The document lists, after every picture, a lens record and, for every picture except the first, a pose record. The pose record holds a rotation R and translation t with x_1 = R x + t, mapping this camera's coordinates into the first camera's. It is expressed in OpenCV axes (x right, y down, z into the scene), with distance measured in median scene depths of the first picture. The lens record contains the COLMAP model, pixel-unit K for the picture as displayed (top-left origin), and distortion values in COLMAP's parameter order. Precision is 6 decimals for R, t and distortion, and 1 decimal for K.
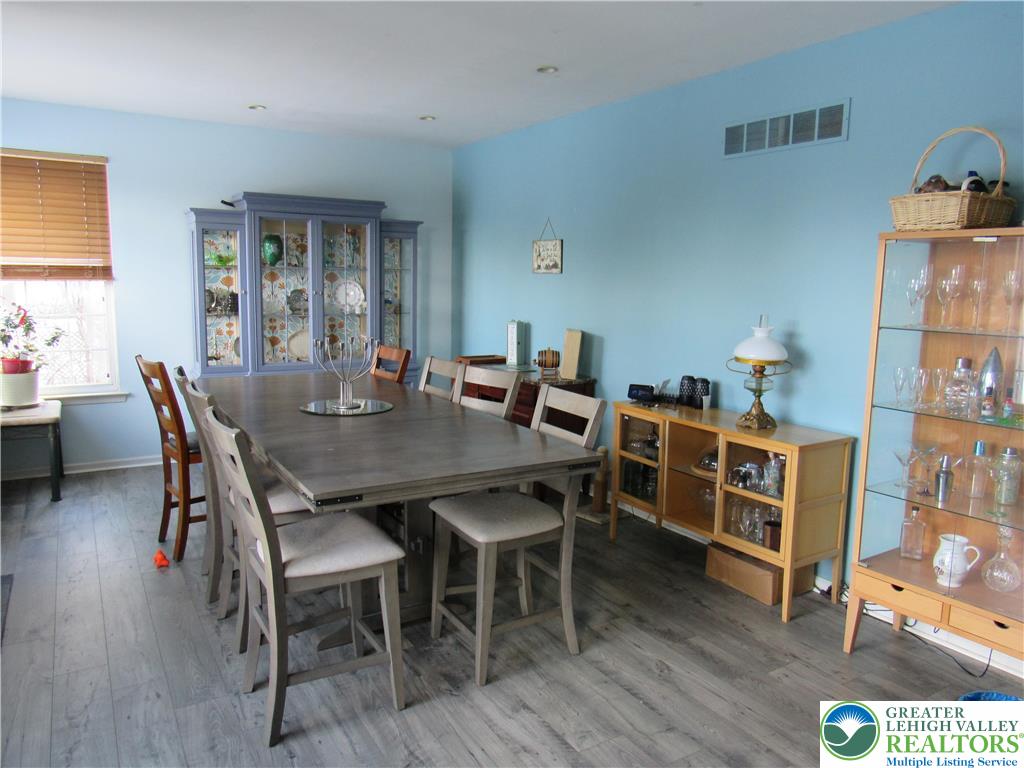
lens RADIAL K [[723.5, 0, 512.0], [0, 723.5, 384.0], [0, 0, 1]] dist [-0.017694, 0.005400]
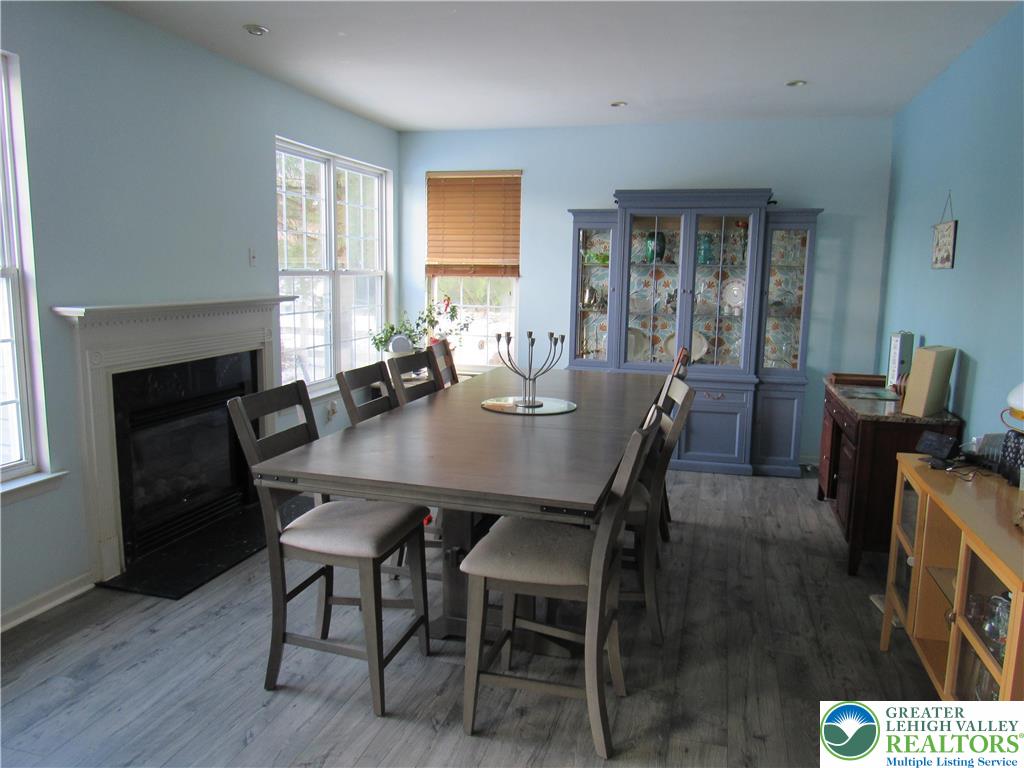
lens RADIAL K [[723.5, 0, 512.0], [0, 723.5, 384.0], [0, 0, 1]] dist [-0.017694, 0.005400]
pose [[0.682300, 0.106003, -0.723346, 0.294272], [-0.110512, 0.993017, 0.041281, -0.022208], [0.722671, 0.051772, 0.689251, 0.211421]]
